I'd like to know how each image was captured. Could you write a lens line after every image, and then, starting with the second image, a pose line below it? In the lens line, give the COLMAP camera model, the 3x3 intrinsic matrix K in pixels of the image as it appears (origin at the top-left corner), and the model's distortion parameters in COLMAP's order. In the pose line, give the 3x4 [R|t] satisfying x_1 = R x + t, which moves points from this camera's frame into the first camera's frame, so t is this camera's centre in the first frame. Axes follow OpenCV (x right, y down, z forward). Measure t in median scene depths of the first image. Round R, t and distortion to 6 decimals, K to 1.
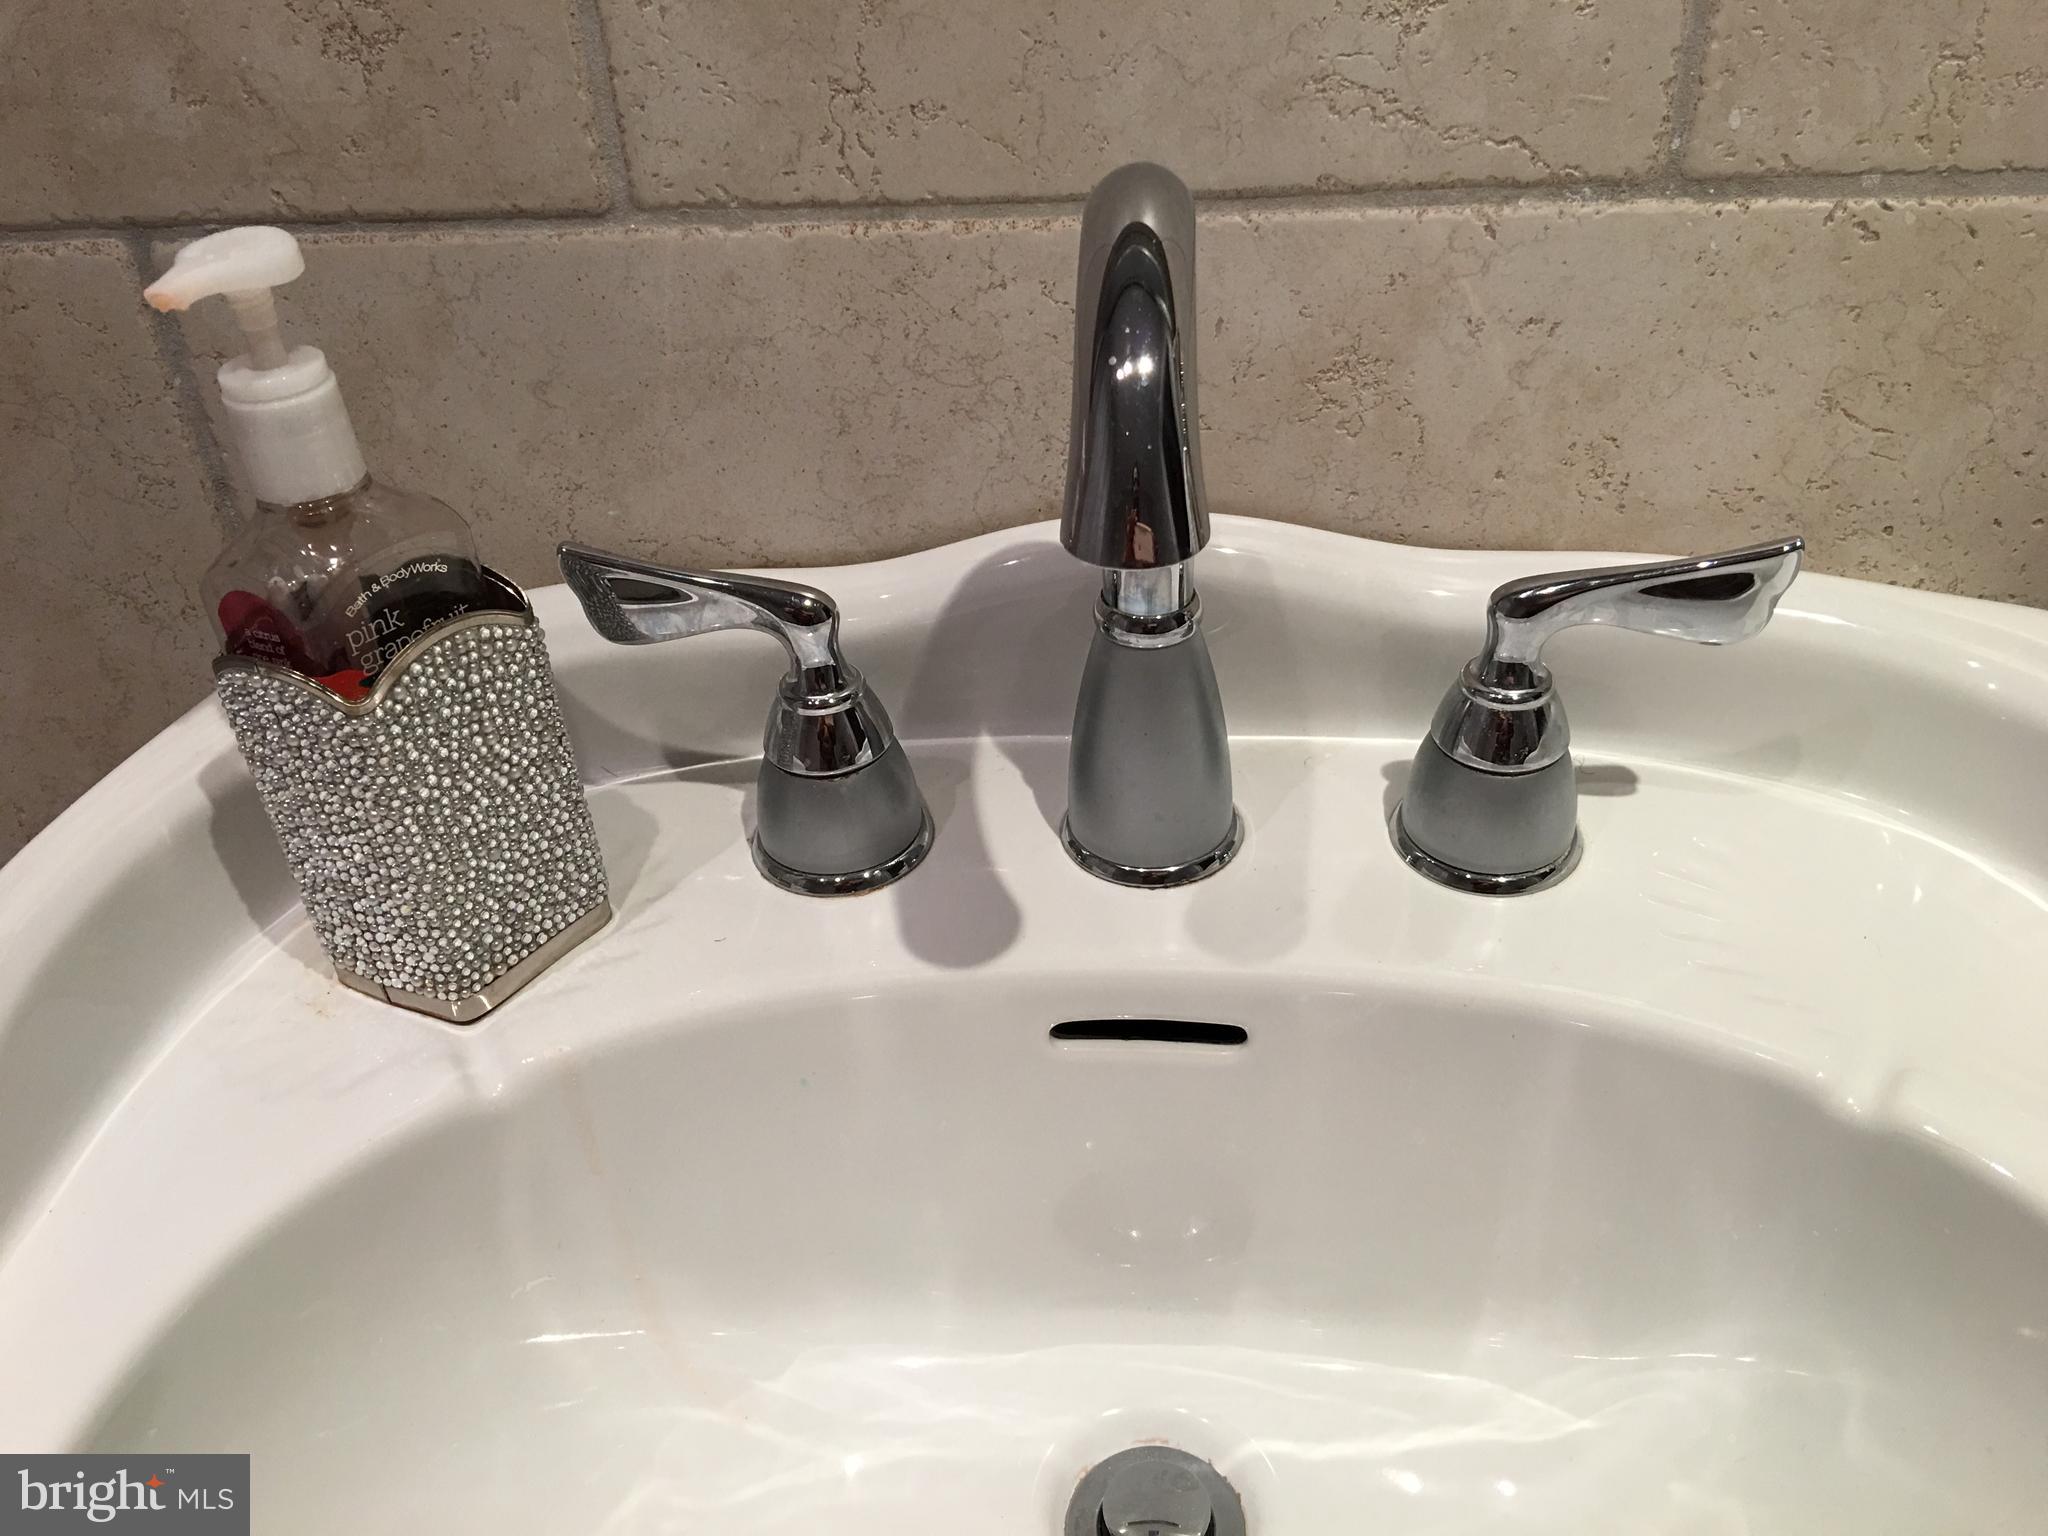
lens RADIAL K [[1726.3, 0, 1025.0], [0, 1726.3, 765.4], [0, 0, 1]] dist [0.012839, -0.027439]
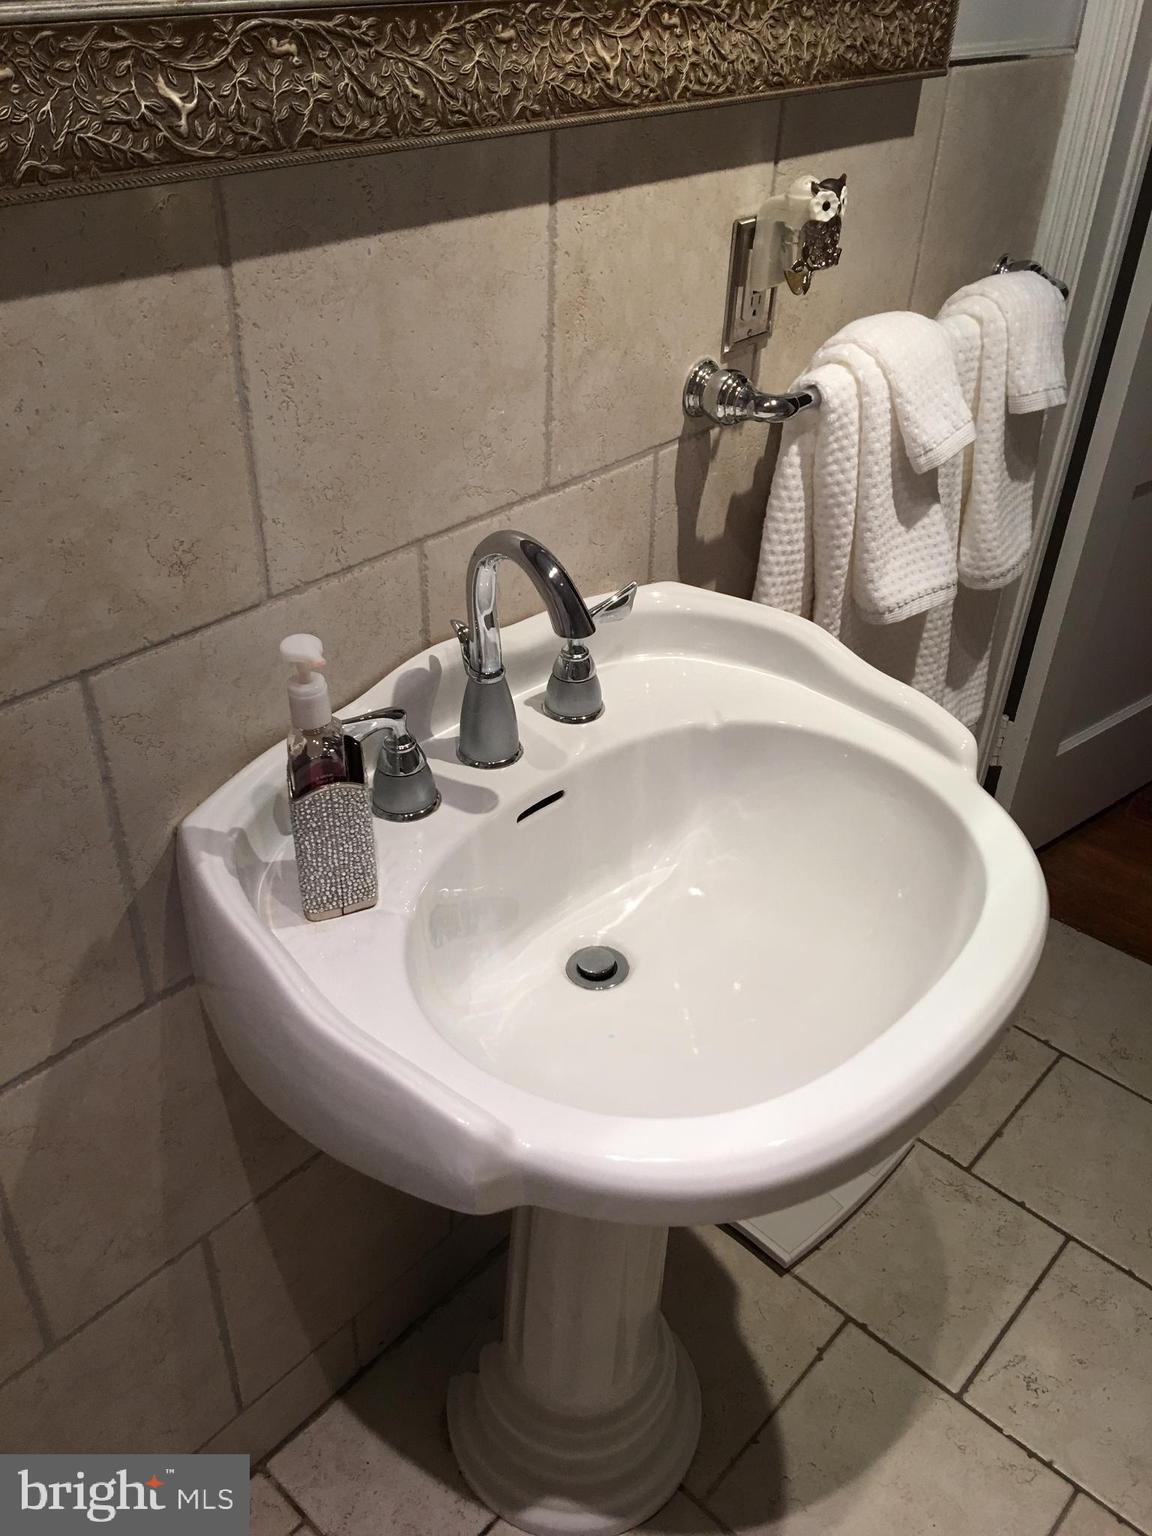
lens RADIAL K [[1294.7, 0, 575.1], [0, 1294.7, 769.8], [0, 0, 1]] dist [0.012839, -0.027439]
pose [[0.633118, -0.388321, 0.669603, -1.332376], [0.410396, 0.901862, 0.134980, -0.170712], [-0.656306, 0.189344, 0.730350, -0.643045]]
